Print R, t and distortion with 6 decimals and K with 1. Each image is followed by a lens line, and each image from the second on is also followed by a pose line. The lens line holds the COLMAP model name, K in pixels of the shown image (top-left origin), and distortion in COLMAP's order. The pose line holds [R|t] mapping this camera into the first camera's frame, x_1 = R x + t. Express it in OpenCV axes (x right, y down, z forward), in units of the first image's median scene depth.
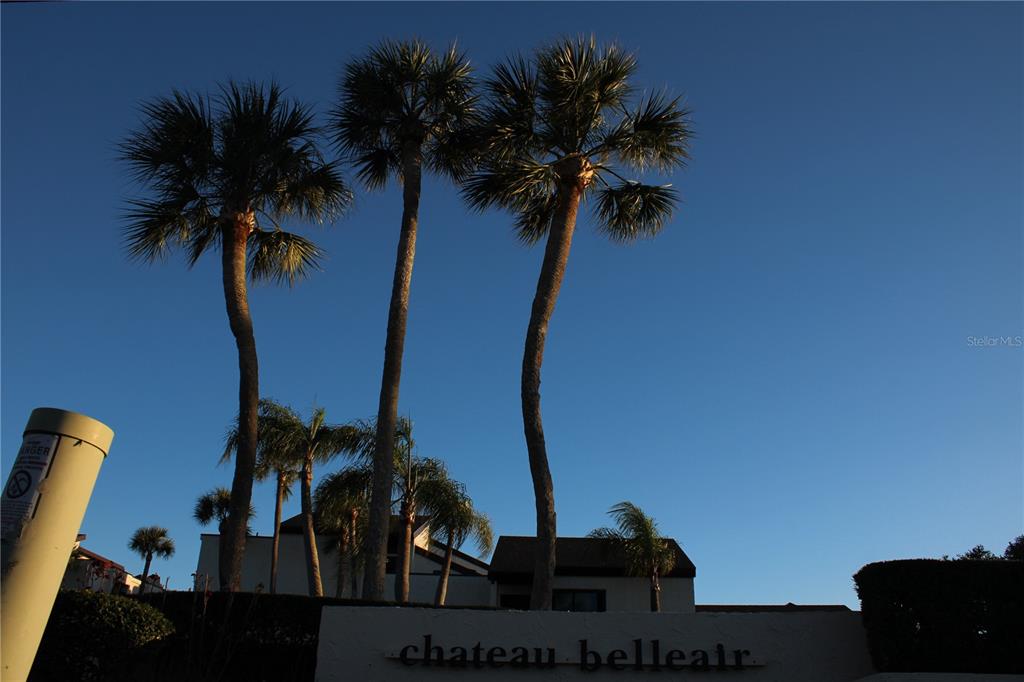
lens RADIAL K [[882.5, 0, 511.3], [0, 882.5, 340.8], [0, 0, 1]] dist [-0.045133, 0.024435]
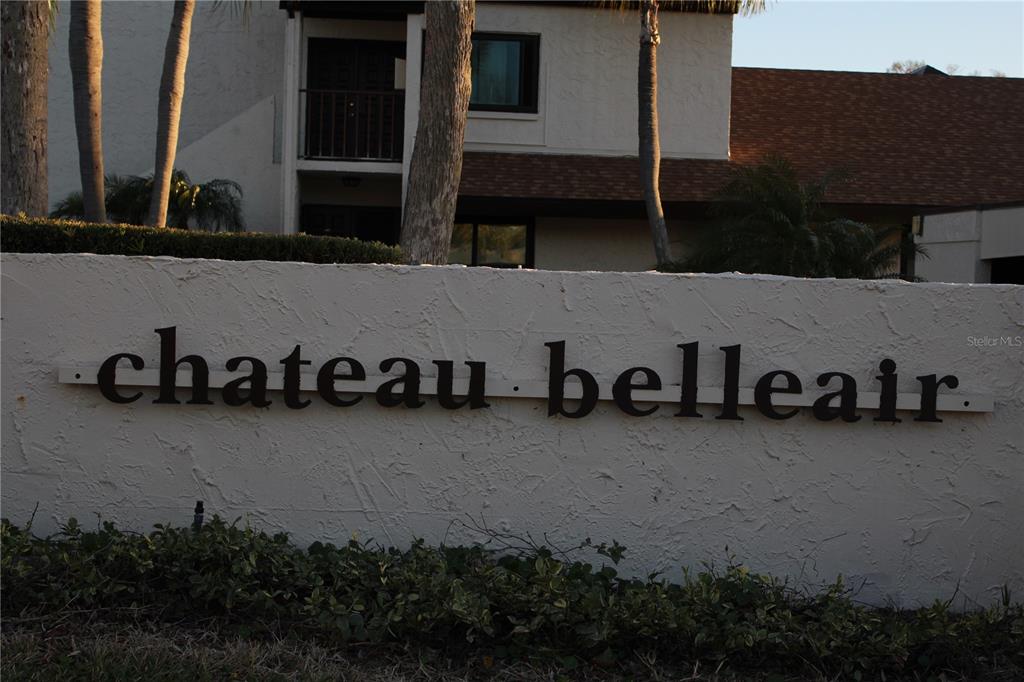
lens RADIAL K [[1861.4, 0, 513.7], [0, 1861.4, 340.1], [0, 0, 1]] dist [0.022478, 0.000000]
pose [[0.994423, -0.002290, 0.105440, -0.028325], [-0.046407, 0.888273, 0.456966, -0.052724], [-0.094706, -0.459311, 0.883212, 0.243100]]
